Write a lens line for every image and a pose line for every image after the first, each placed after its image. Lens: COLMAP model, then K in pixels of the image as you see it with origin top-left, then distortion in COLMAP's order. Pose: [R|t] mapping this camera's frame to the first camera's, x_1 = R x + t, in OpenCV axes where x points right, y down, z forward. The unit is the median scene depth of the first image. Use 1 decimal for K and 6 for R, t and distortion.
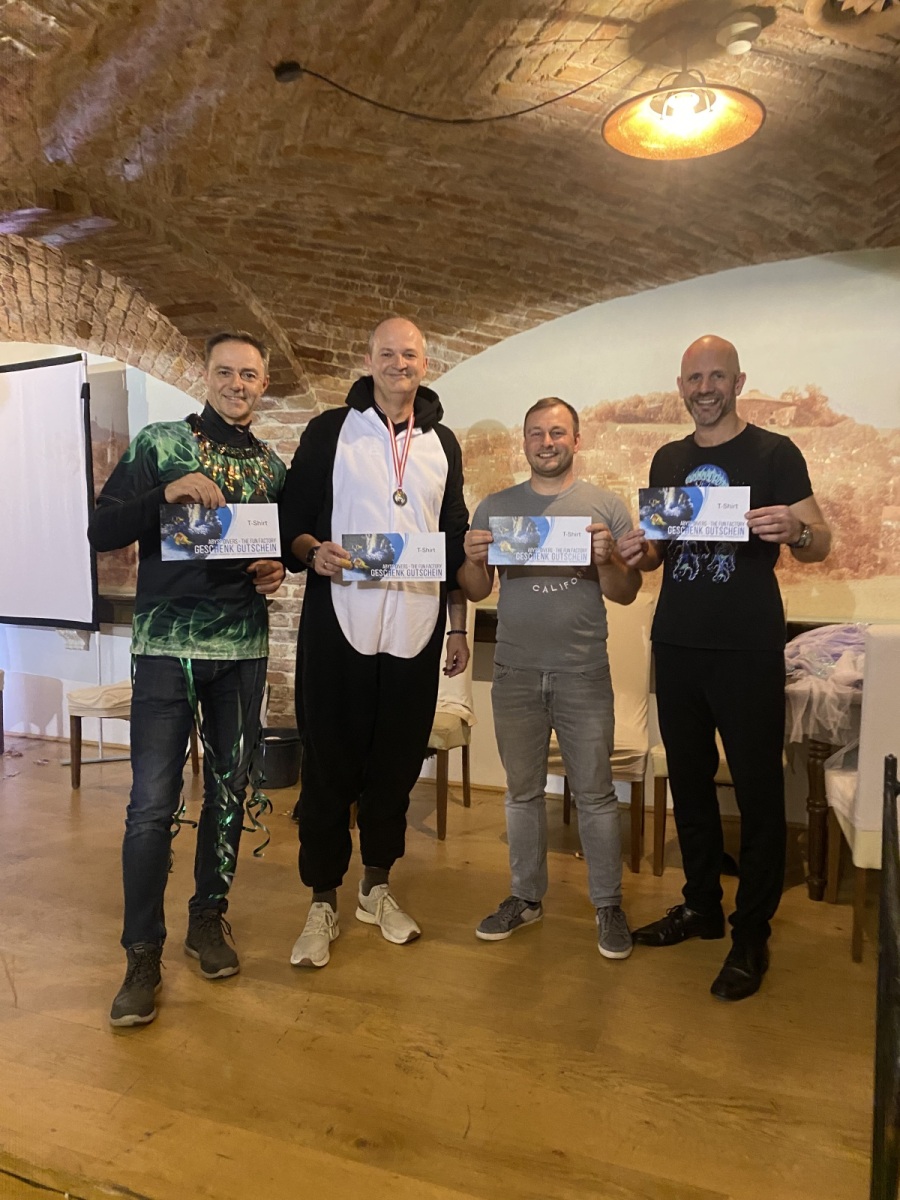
lens RADIAL K [[899.6, 0, 445.5], [0, 899.6, 597.5], [0, 0, 1]] dist [-0.021138, 0.013123]
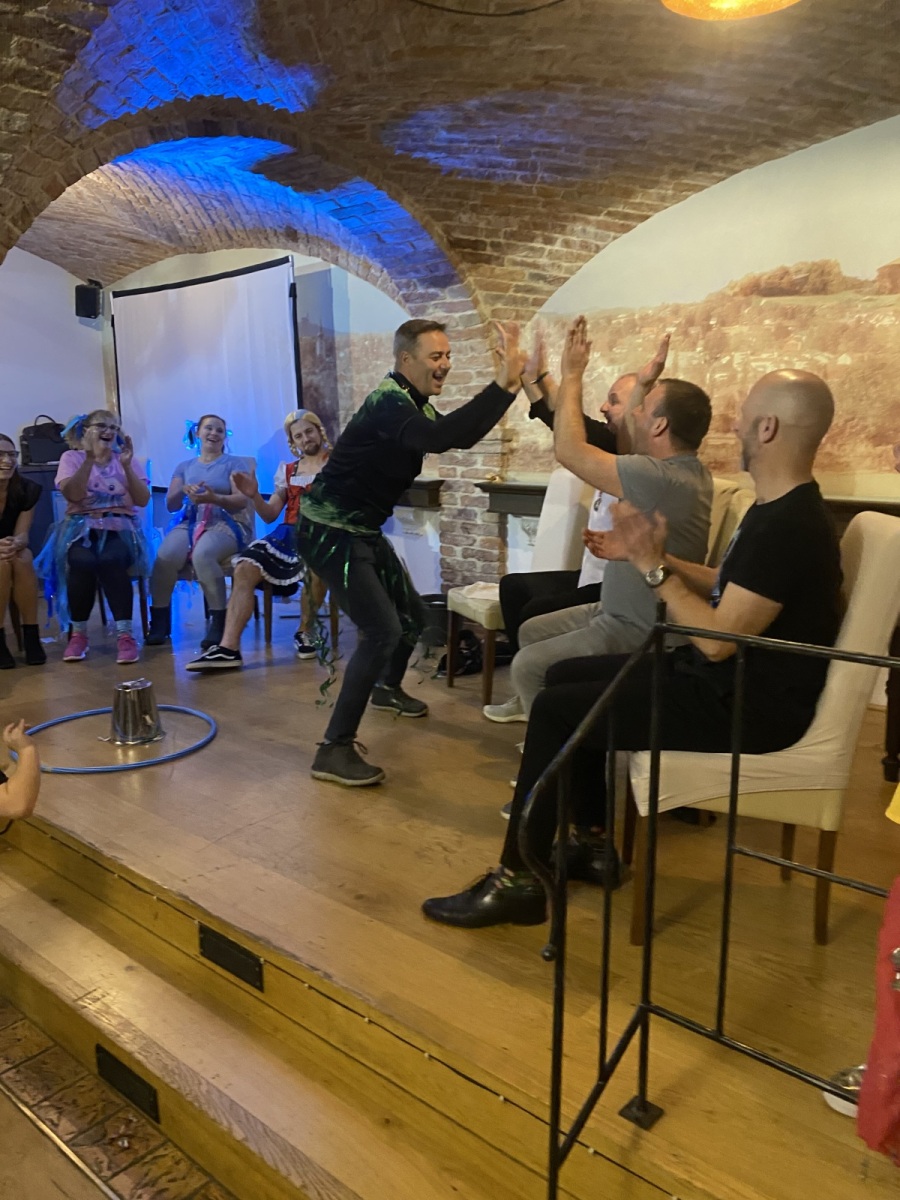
lens RADIAL K [[899.6, 0, 454.0], [0, 899.6, 594.9], [0, 0, 1]] dist [-0.021138, 0.013123]
pose [[0.951886, 0.046577, -0.302891, 0.189276], [-0.009868, 0.992528, 0.121614, 0.011888], [0.306292, -0.112774, 0.945234, -0.056726]]
